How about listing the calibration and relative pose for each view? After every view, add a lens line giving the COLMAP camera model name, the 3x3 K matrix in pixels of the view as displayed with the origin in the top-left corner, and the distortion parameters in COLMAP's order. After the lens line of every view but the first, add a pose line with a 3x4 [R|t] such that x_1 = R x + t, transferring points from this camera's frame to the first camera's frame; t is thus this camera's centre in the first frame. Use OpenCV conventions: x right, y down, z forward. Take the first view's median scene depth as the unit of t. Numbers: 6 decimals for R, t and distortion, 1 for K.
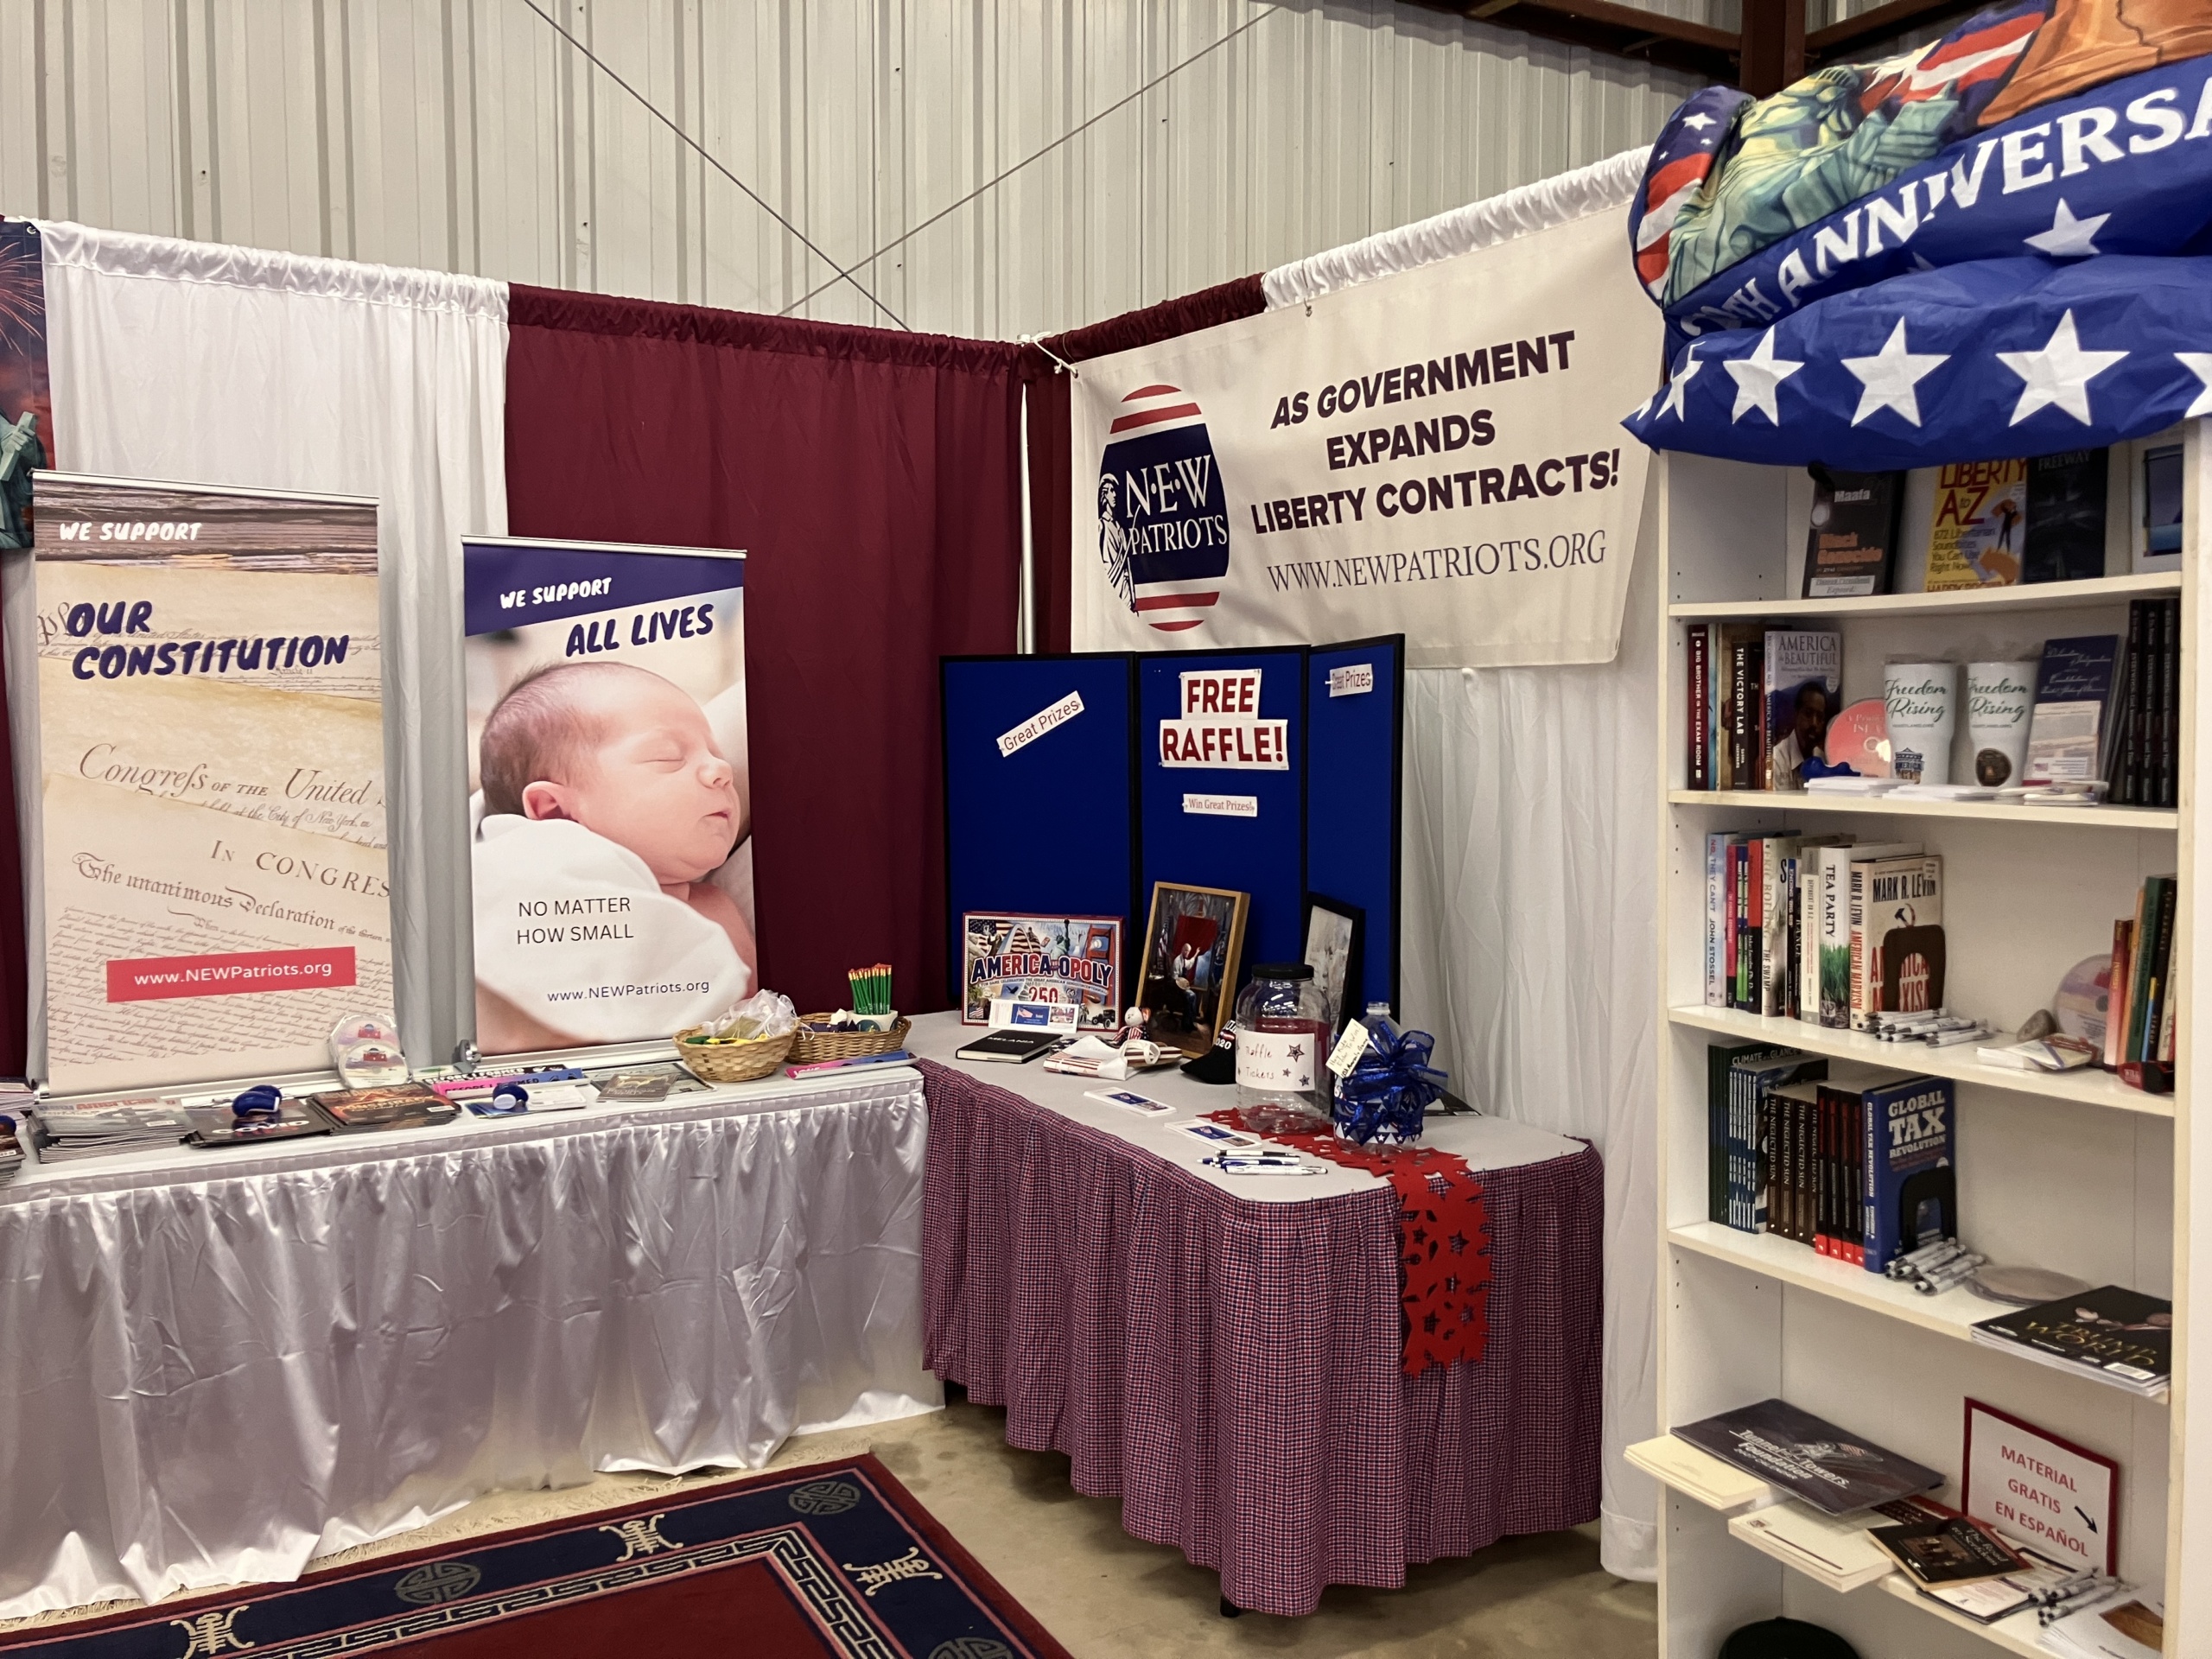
lens RADIAL K [[1779.5, 0, 1157.2], [0, 1779.5, 828.9], [0, 0, 1]] dist [0.041844, -0.011406]
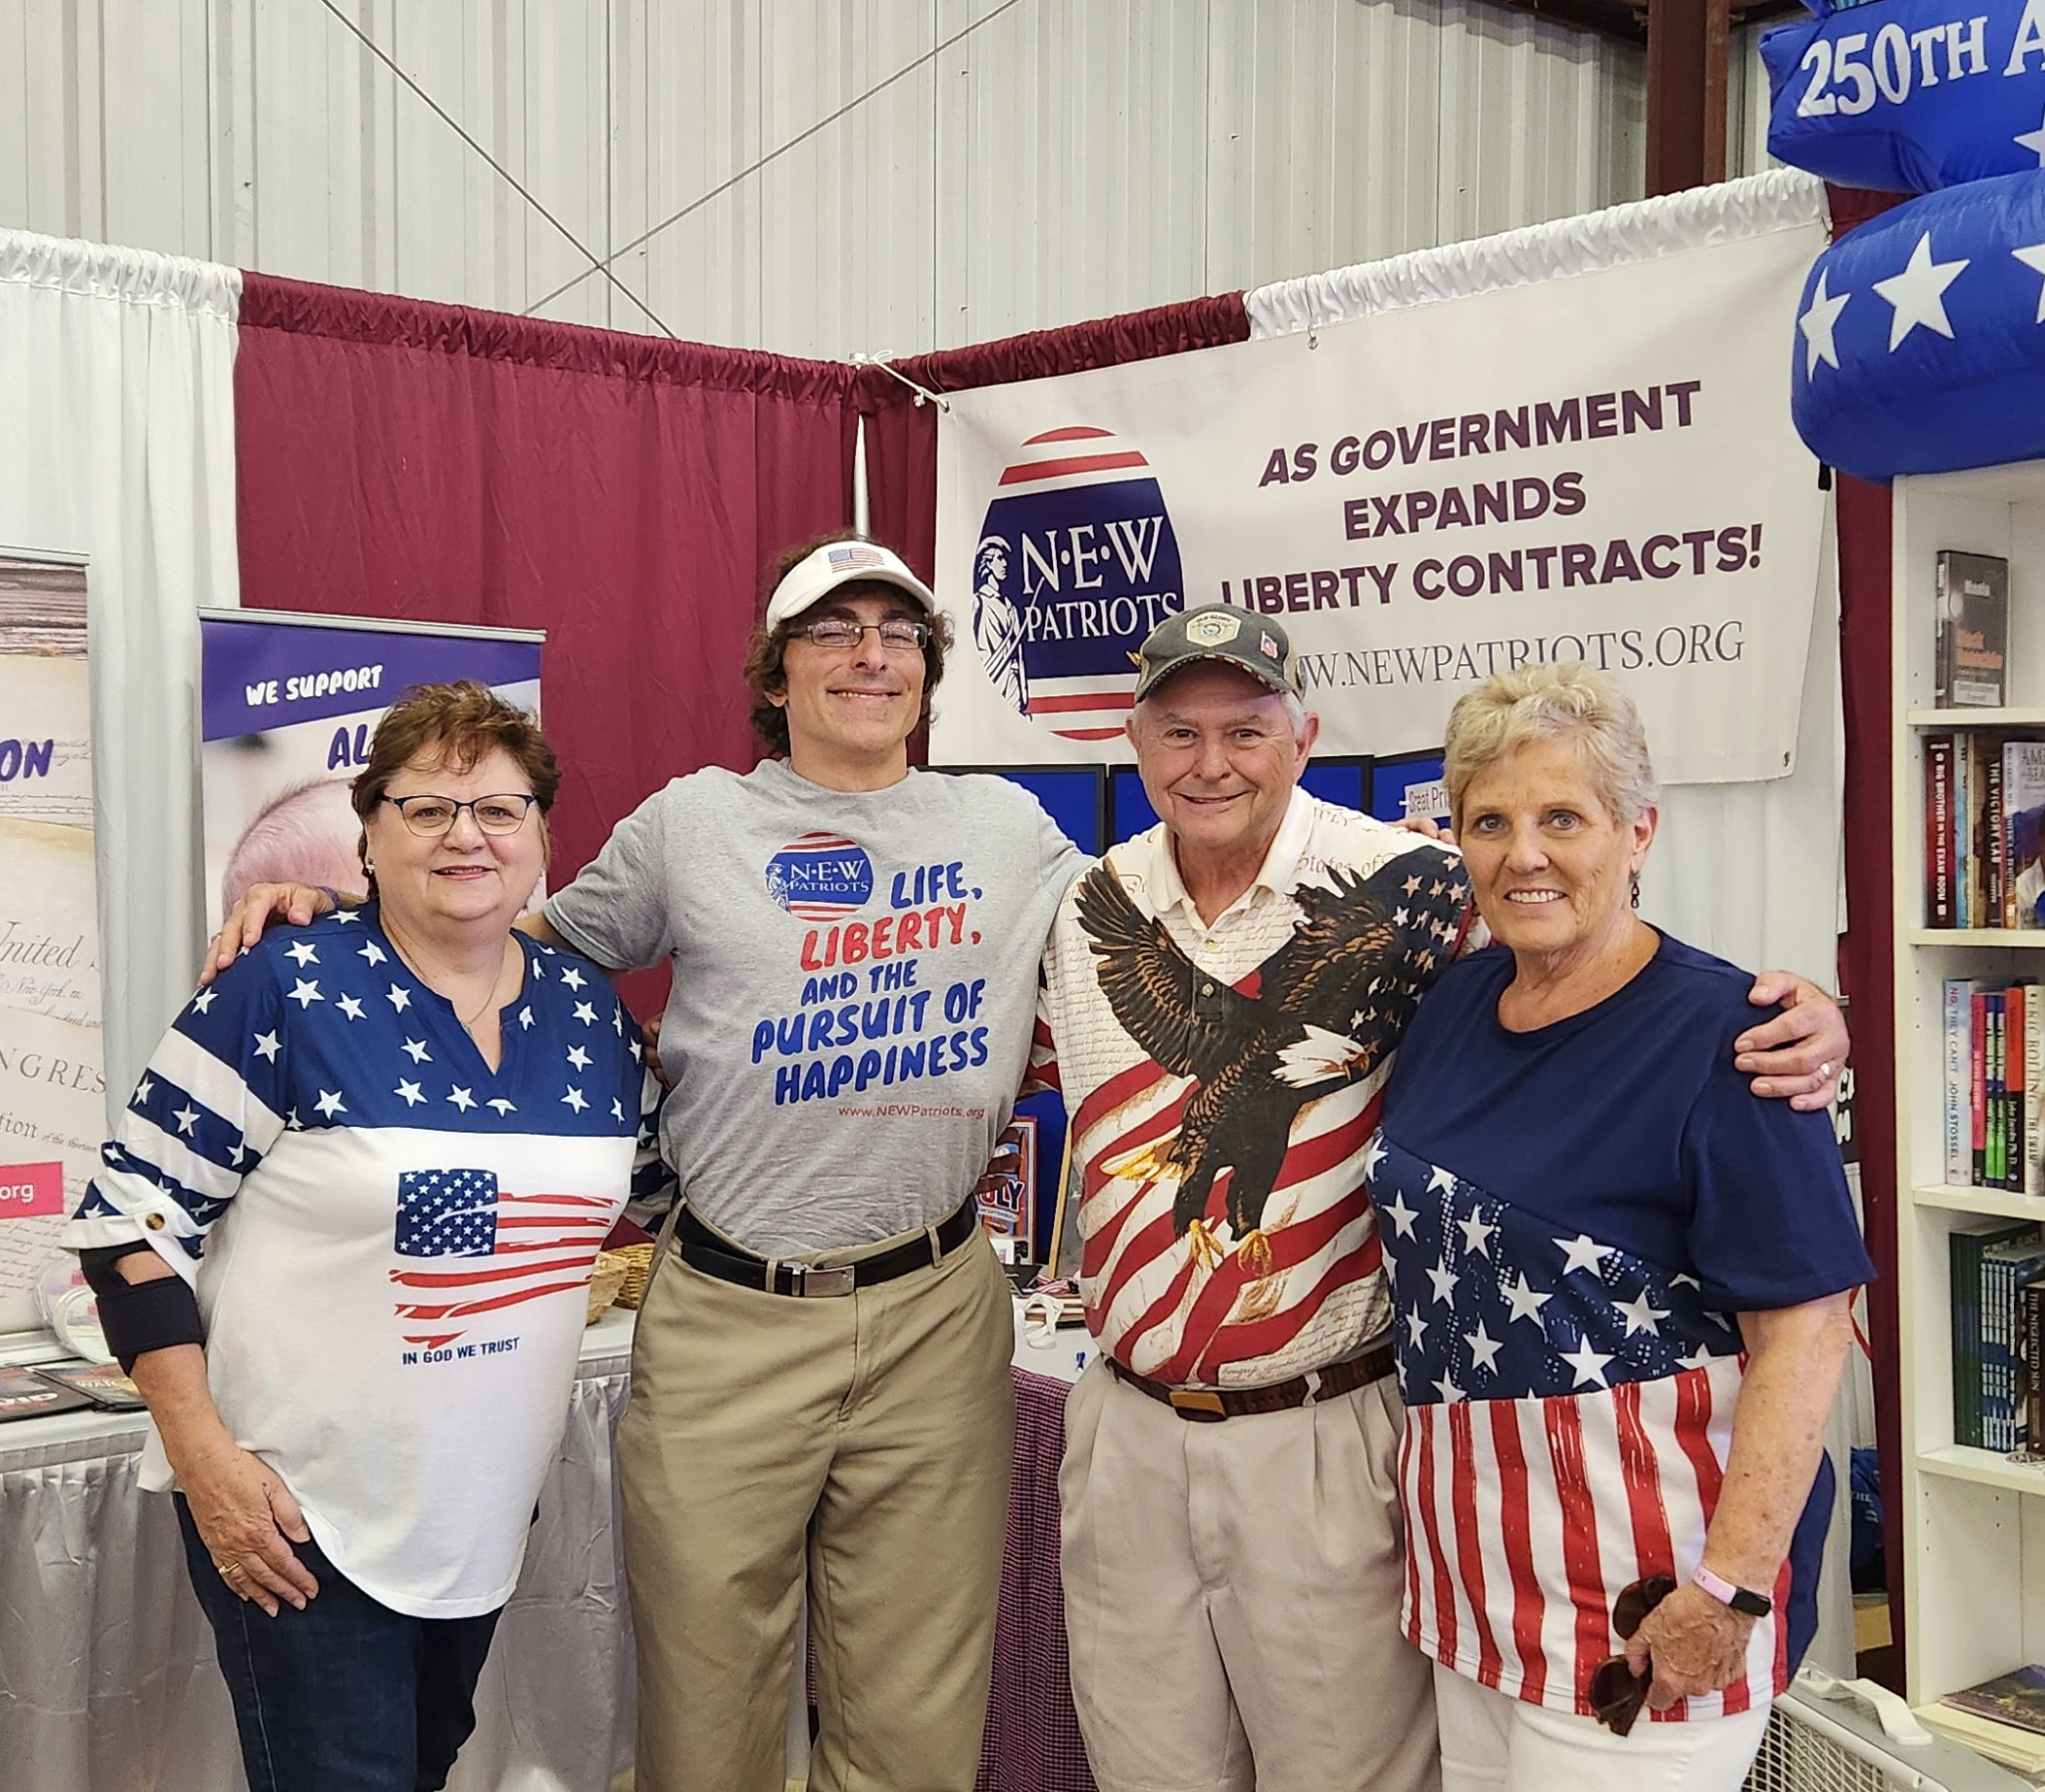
lens RADIAL K [[2552.2, 0, 959.3], [0, 2552.2, 936.6], [0, 0, 1]] dist [0.109713, 0.013152]
pose [[0.989637, -0.005633, 0.143483, -0.228692], [0.010349, 0.999430, -0.032144, 0.011329], [-0.143220, 0.033296, 0.989131, -0.104021]]
